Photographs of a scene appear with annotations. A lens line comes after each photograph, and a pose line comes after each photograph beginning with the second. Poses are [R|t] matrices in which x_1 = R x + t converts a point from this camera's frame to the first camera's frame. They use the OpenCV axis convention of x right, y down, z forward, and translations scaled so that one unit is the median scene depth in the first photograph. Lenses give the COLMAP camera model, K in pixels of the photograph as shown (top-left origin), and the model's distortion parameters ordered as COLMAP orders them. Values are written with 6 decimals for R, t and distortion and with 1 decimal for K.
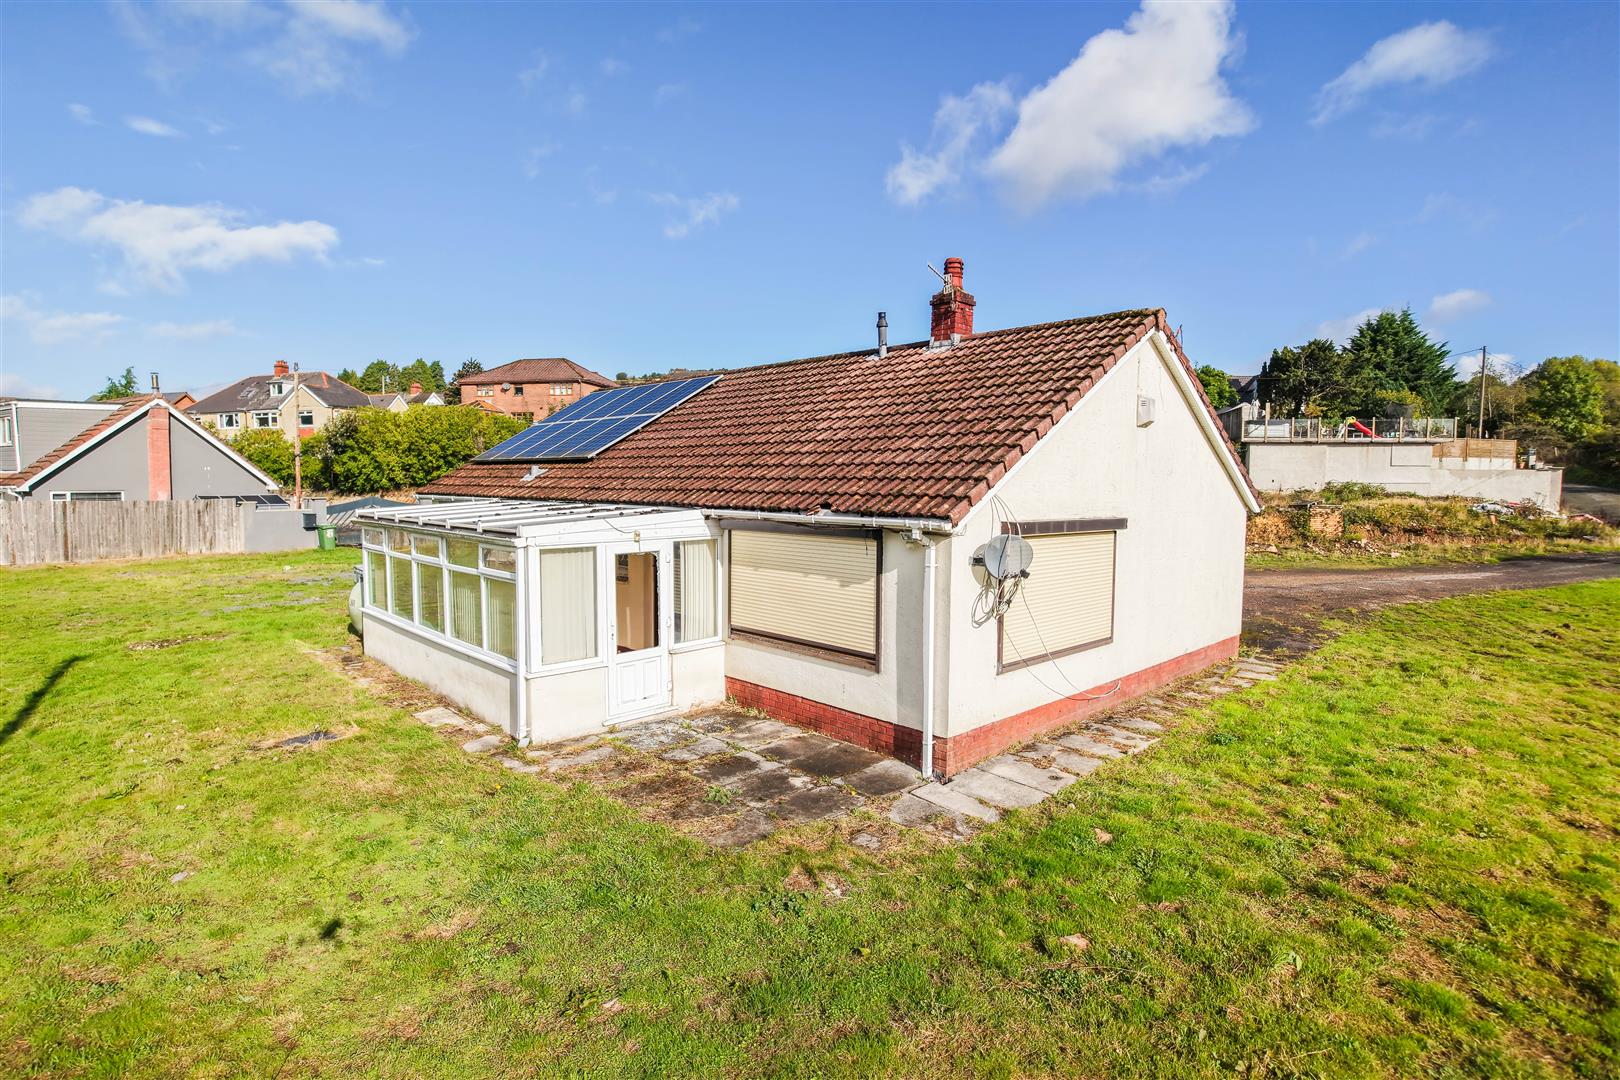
lens RADIAL K [[831.6, 0, 840.9], [0, 831.6, 569.0], [0, 0, 1]] dist [-0.051963, 0.001235]
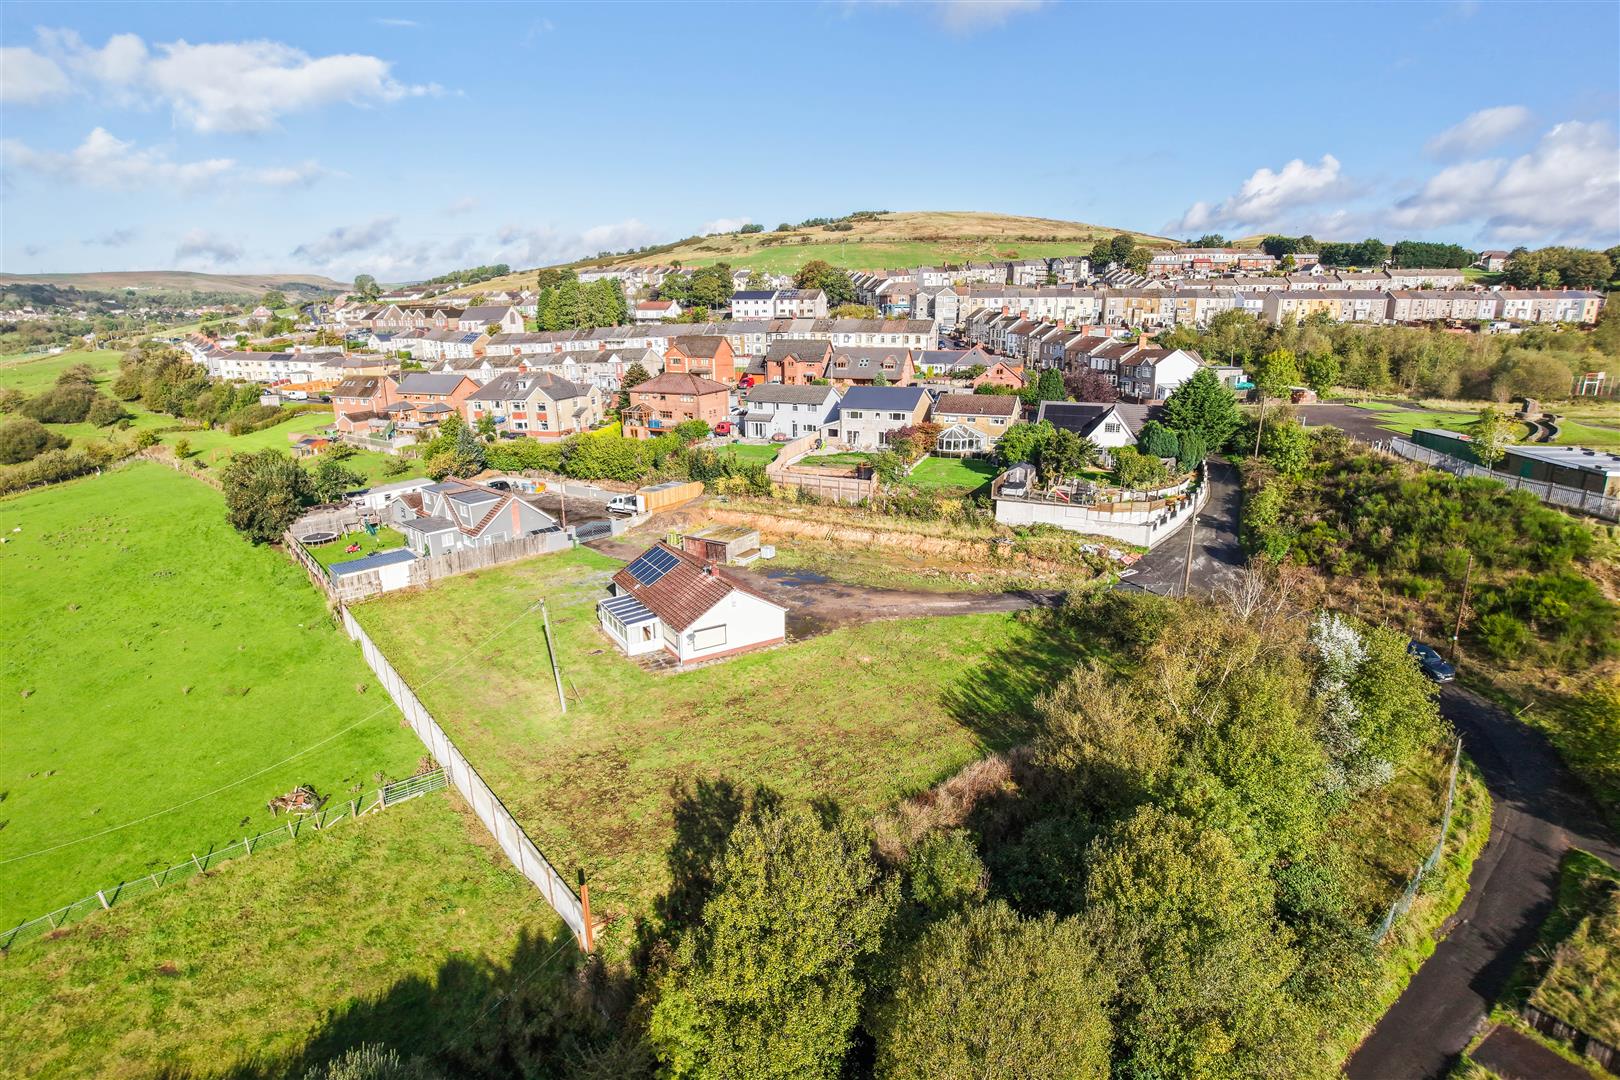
lens RADIAL K [[831.6, 0, 840.9], [0, 831.6, 569.0], [0, 0, 1]] dist [-0.051963, 0.001235]
pose [[0.978888, 0.053307, -0.197322, 0.571041], [-0.013923, 0.980540, 0.195823, -0.401397], [0.203921, -0.188942, 0.960582, -1.100278]]
